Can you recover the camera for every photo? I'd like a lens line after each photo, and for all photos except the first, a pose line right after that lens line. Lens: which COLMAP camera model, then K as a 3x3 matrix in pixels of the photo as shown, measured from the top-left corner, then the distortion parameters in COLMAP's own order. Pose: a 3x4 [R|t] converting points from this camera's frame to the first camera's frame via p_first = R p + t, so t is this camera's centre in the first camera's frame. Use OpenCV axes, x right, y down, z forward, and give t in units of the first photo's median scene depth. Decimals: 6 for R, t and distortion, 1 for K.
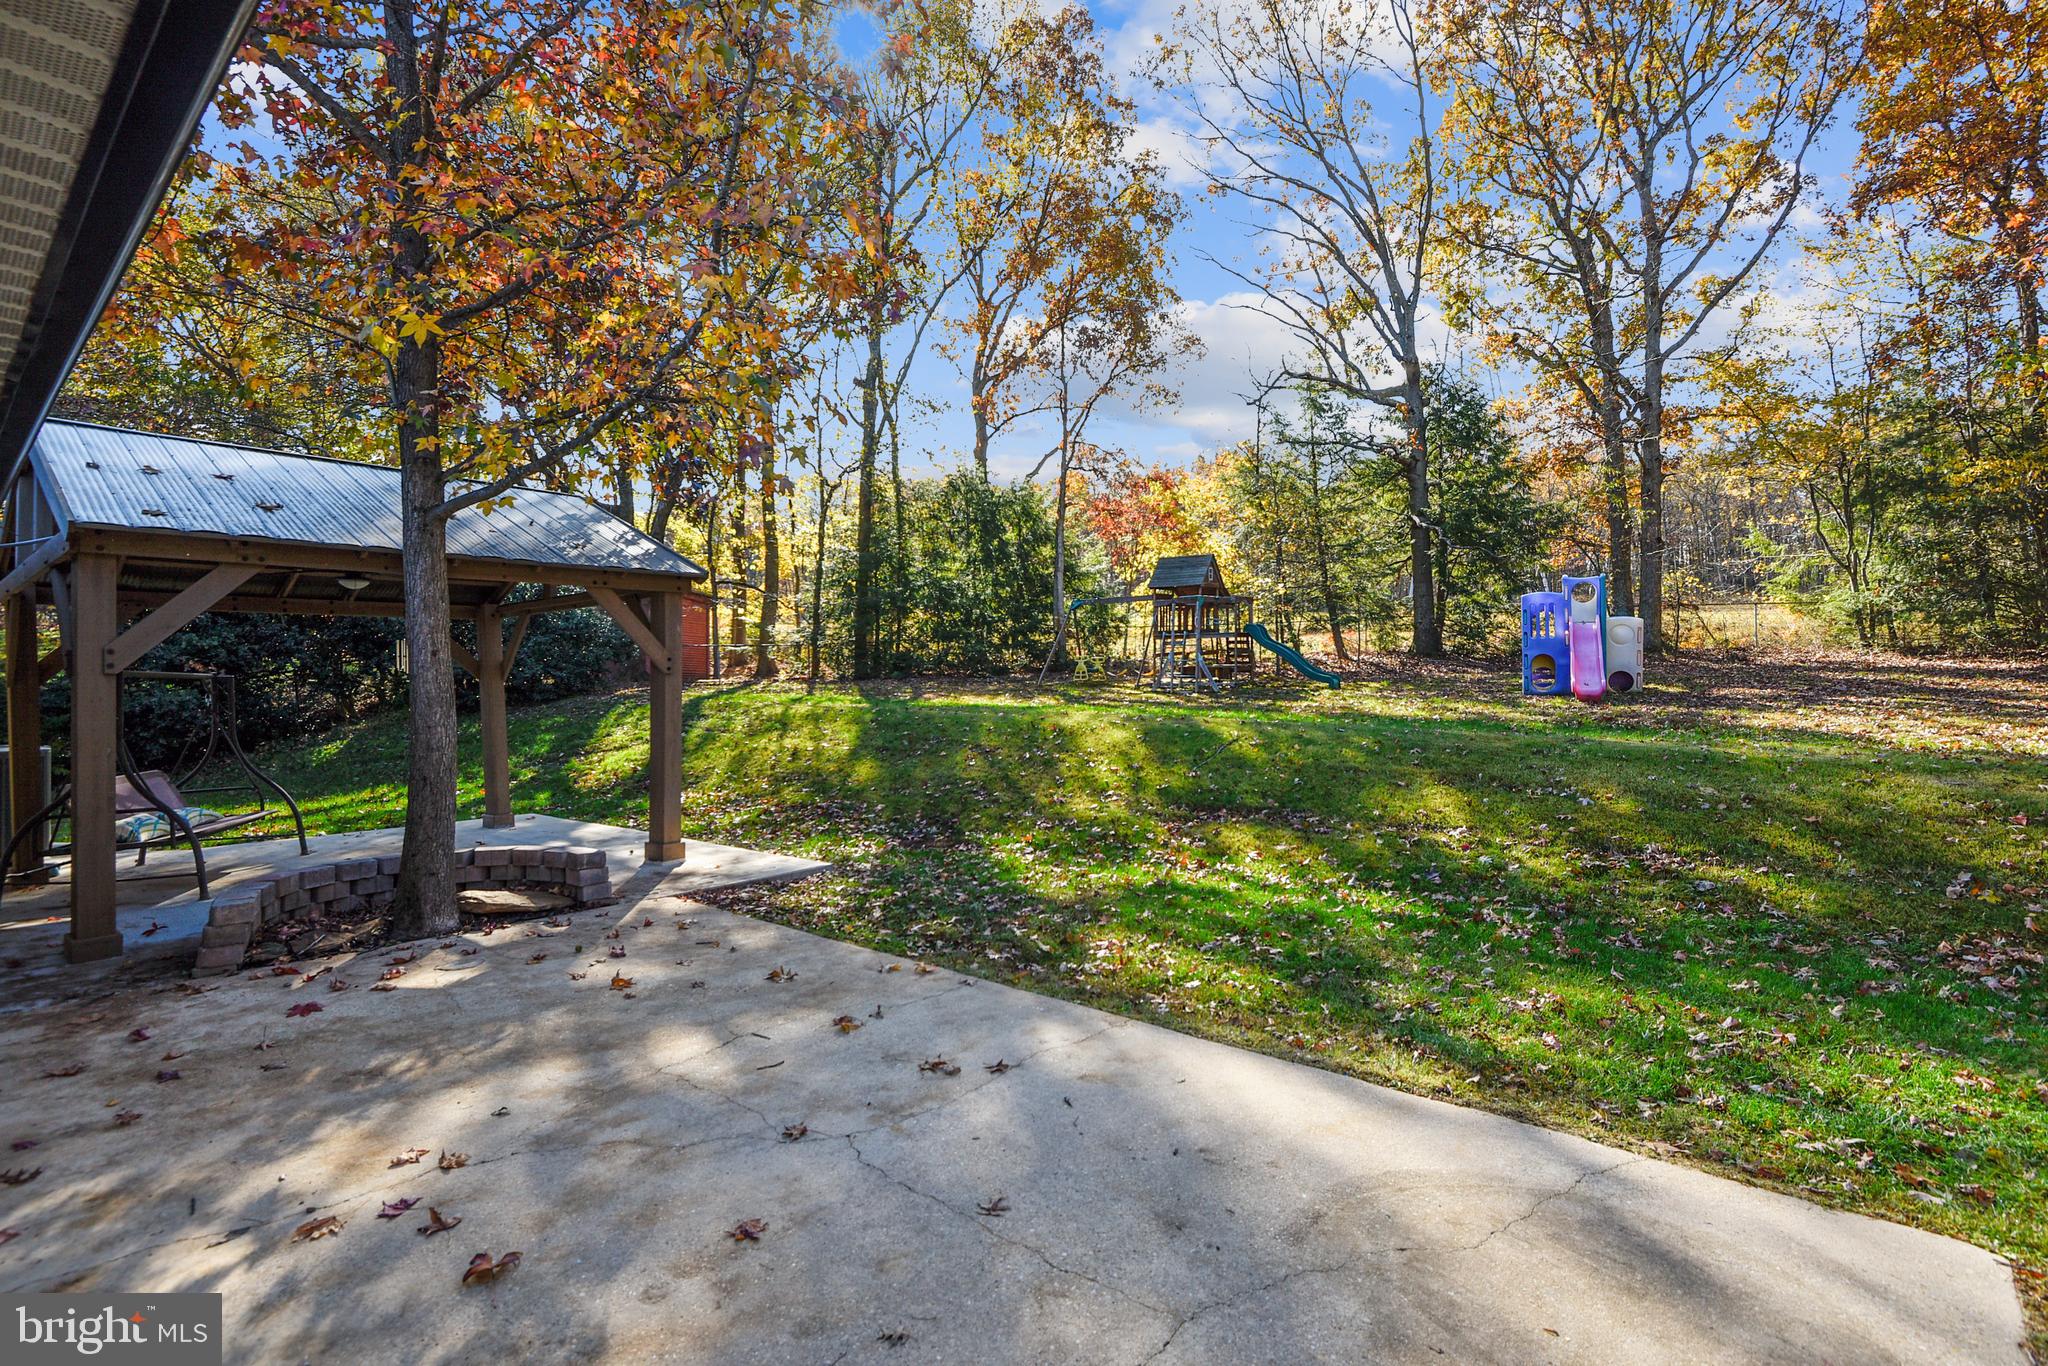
lens RADIAL K [[939.7, 0, 1036.6], [0, 939.7, 676.9], [0, 0, 1]] dist [0.026965, -0.009893]
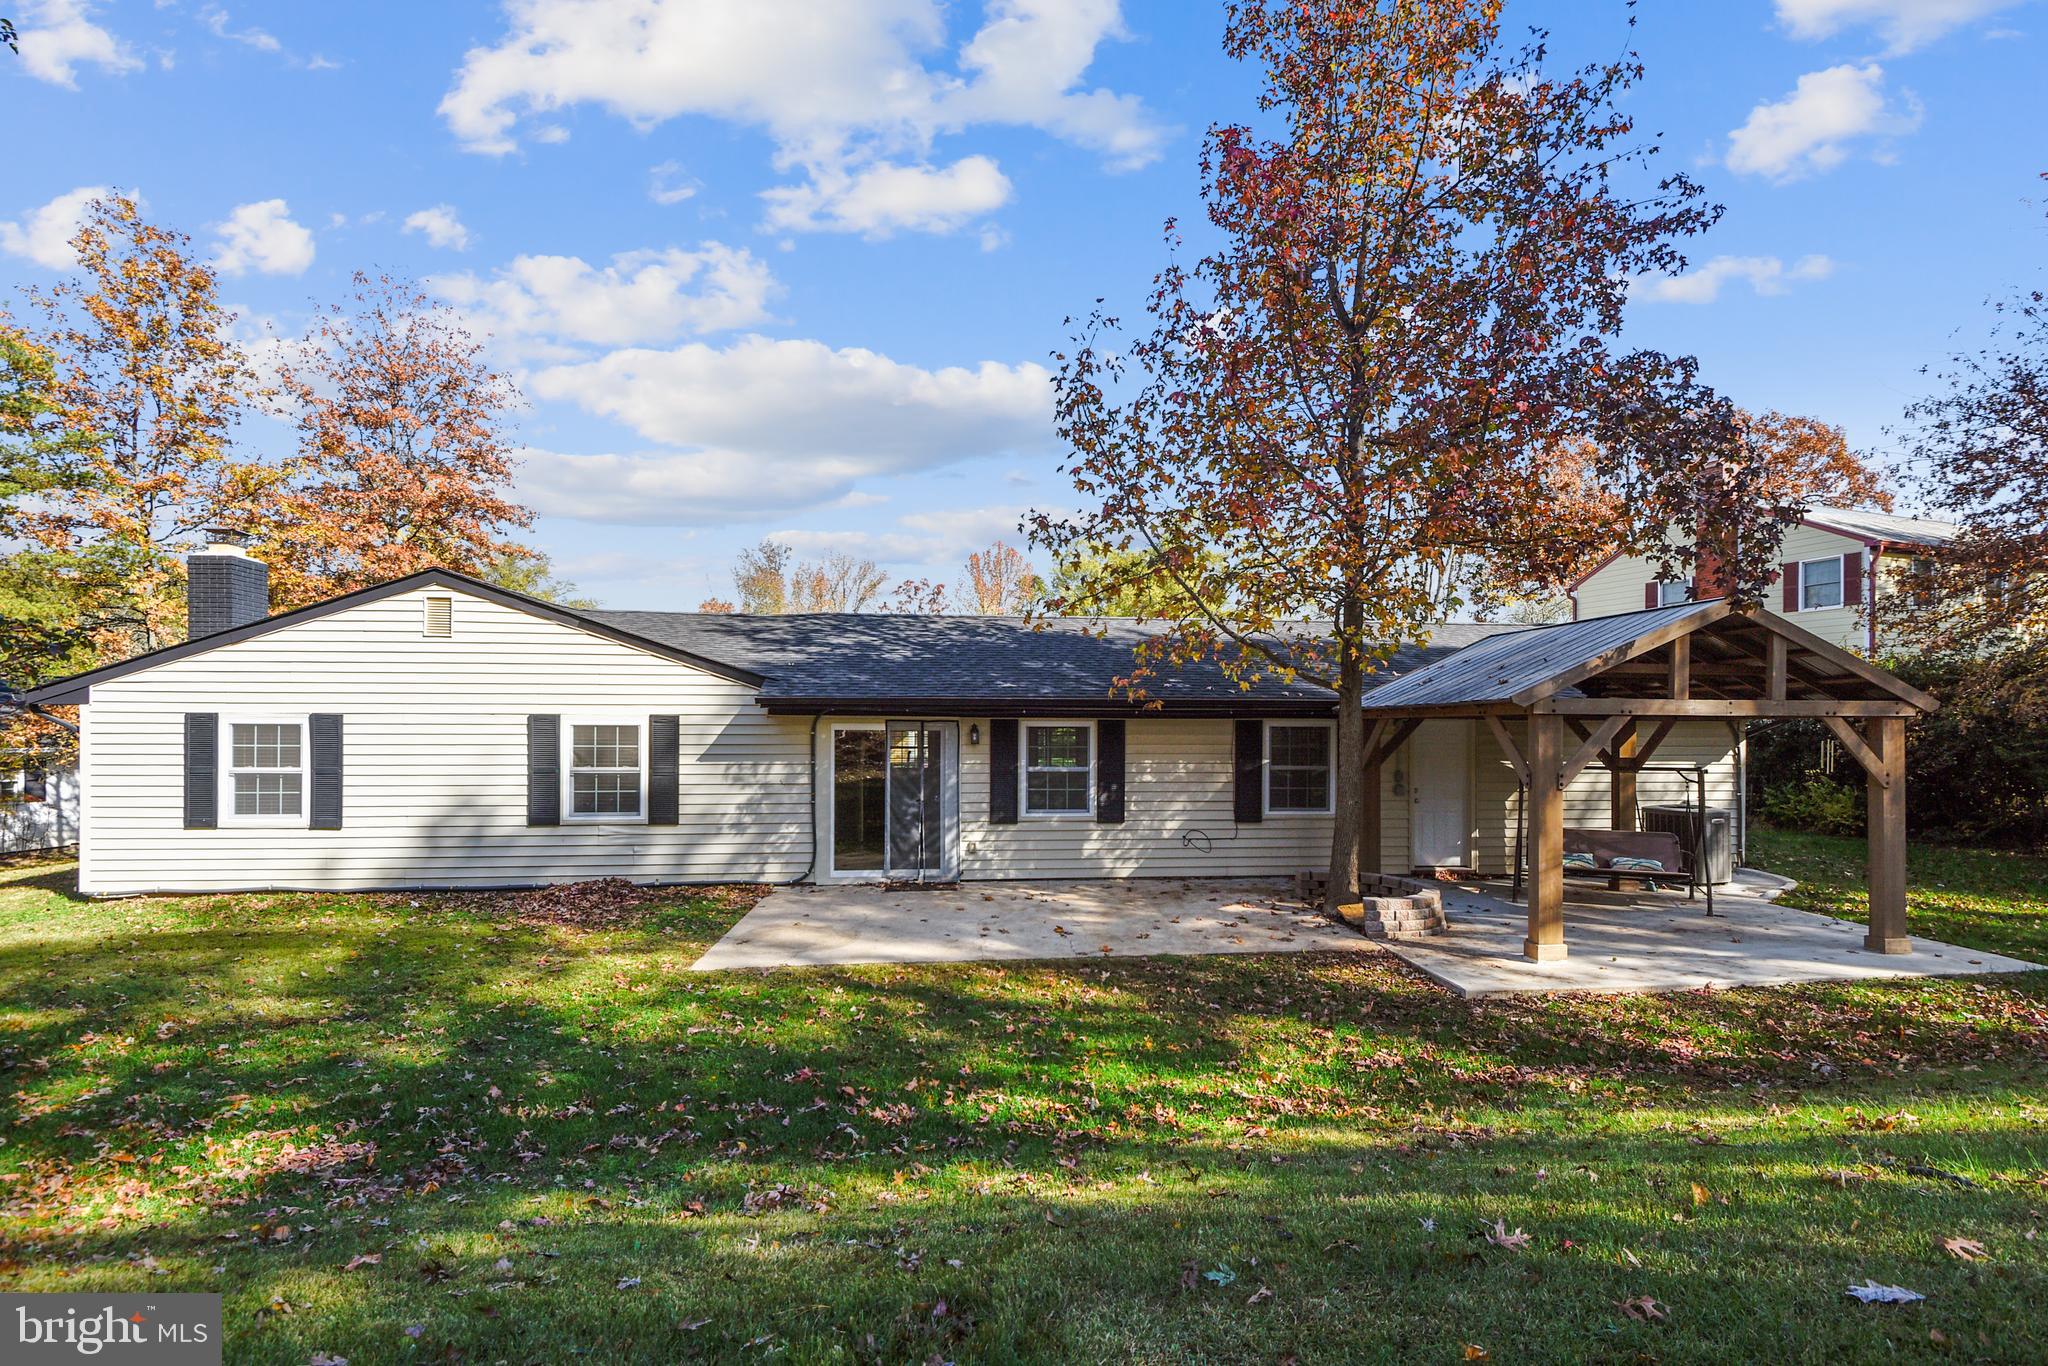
lens RADIAL K [[939.7, 0, 1035.0], [0, 939.7, 720.9], [0, 0, 1]] dist [0.026965, -0.009893]
pose [[-0.707622, 0.013528, -0.706462, 0.366885], [0.016631, 0.999859, 0.002488, -0.042917], [0.706395, -0.009988, -0.707747, 0.629983]]
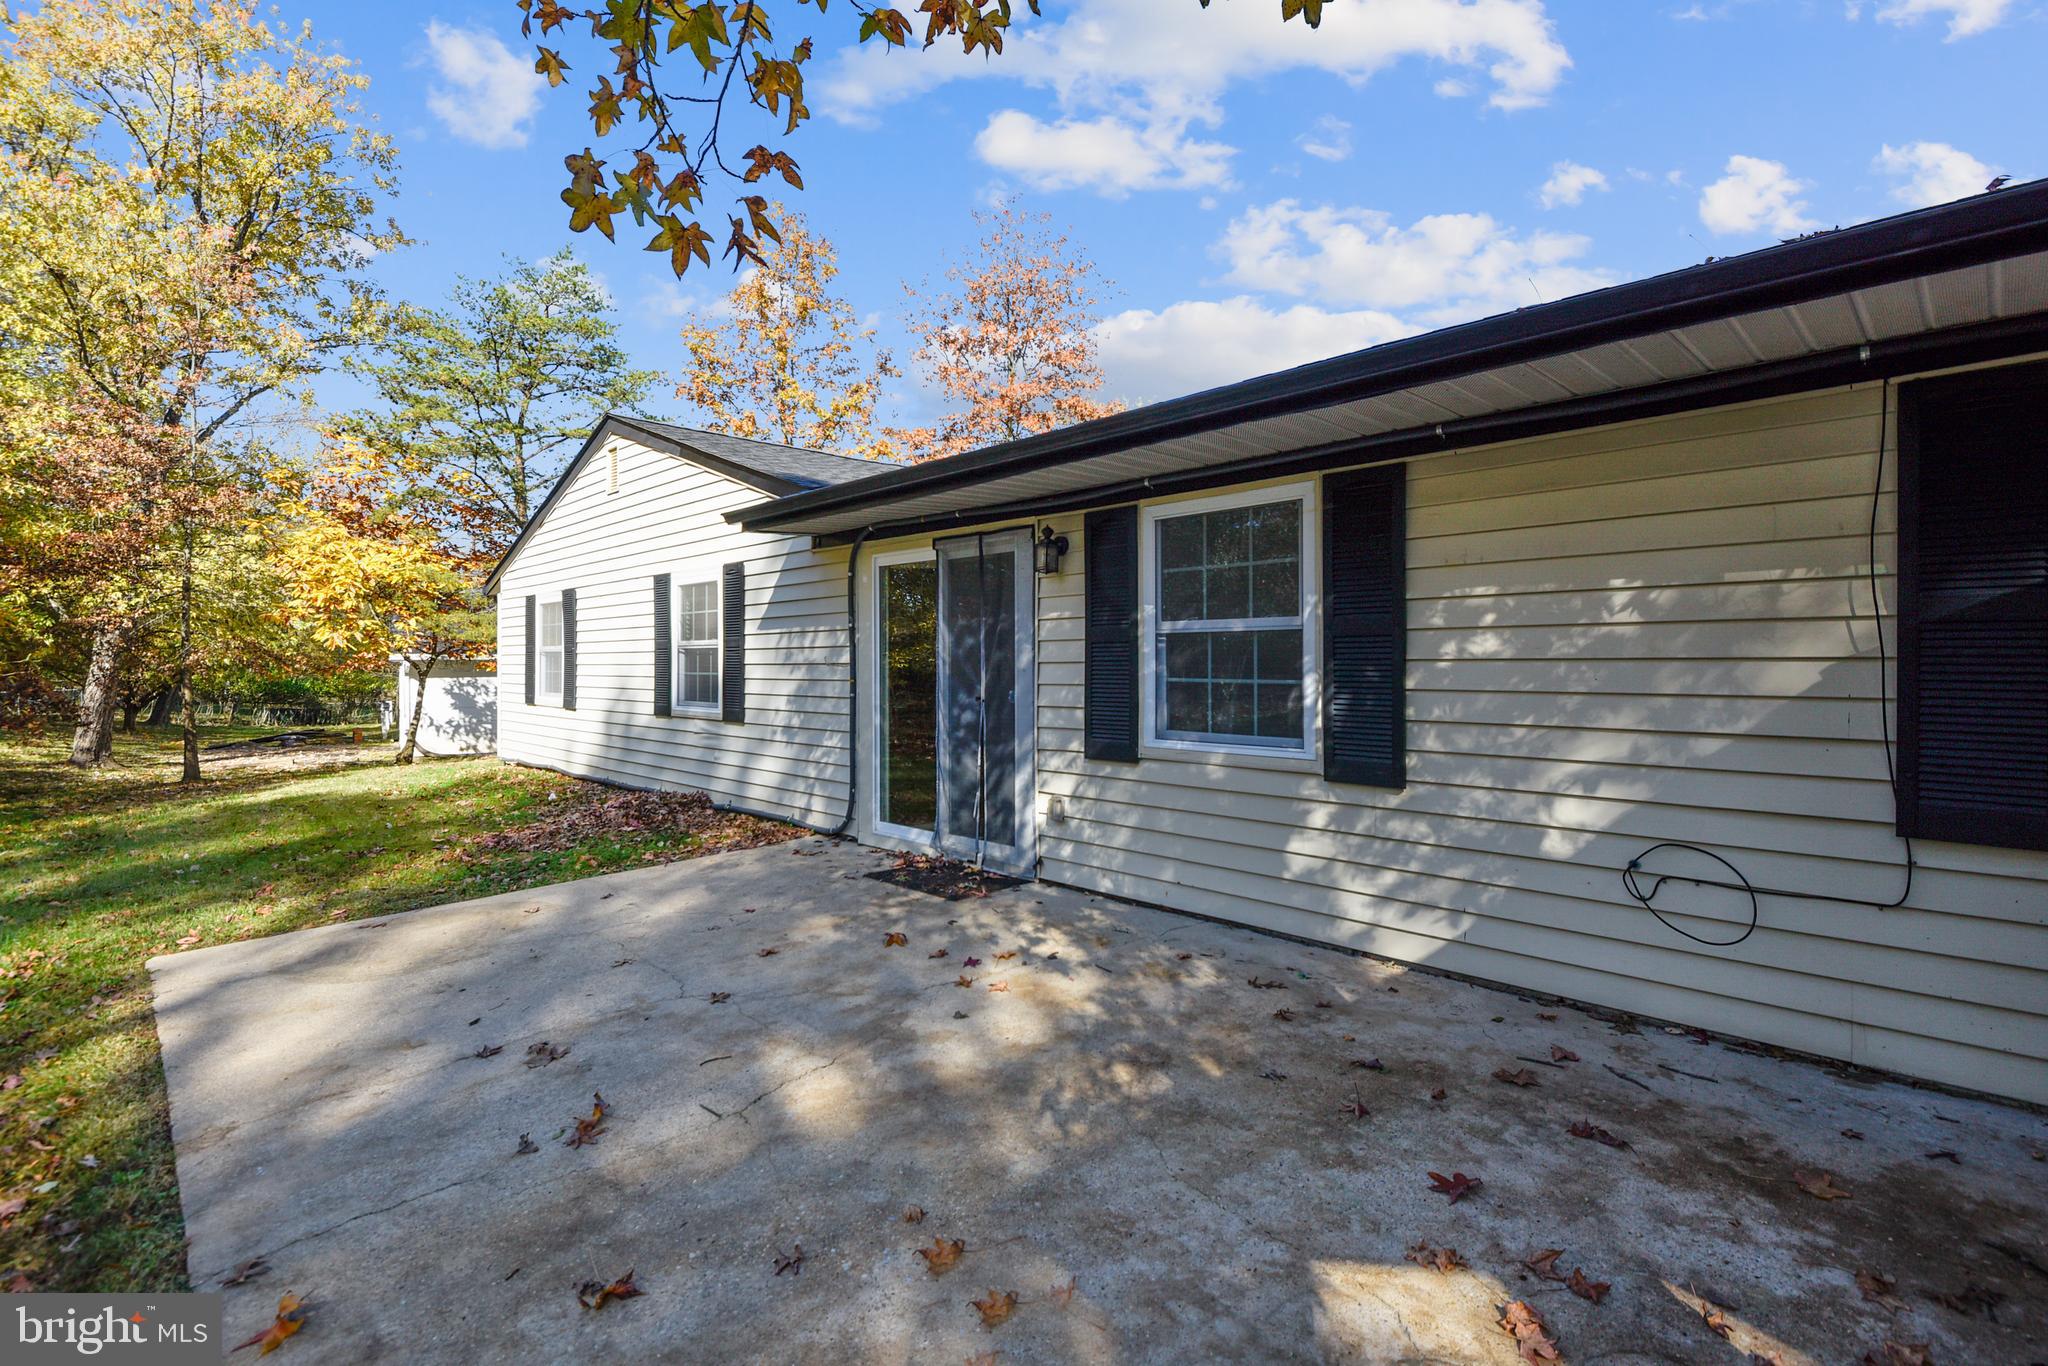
lens RADIAL K [[939.7, 0, 1019.2], [0, 939.7, 652.0], [0, 0, 1]] dist [0.026965, -0.009893]
pose [[-0.992760, 0.029273, 0.116496, -0.145039], [0.027434, 0.999473, -0.017362, 0.008668], [-0.116942, -0.014040, -0.993039, 0.395865]]
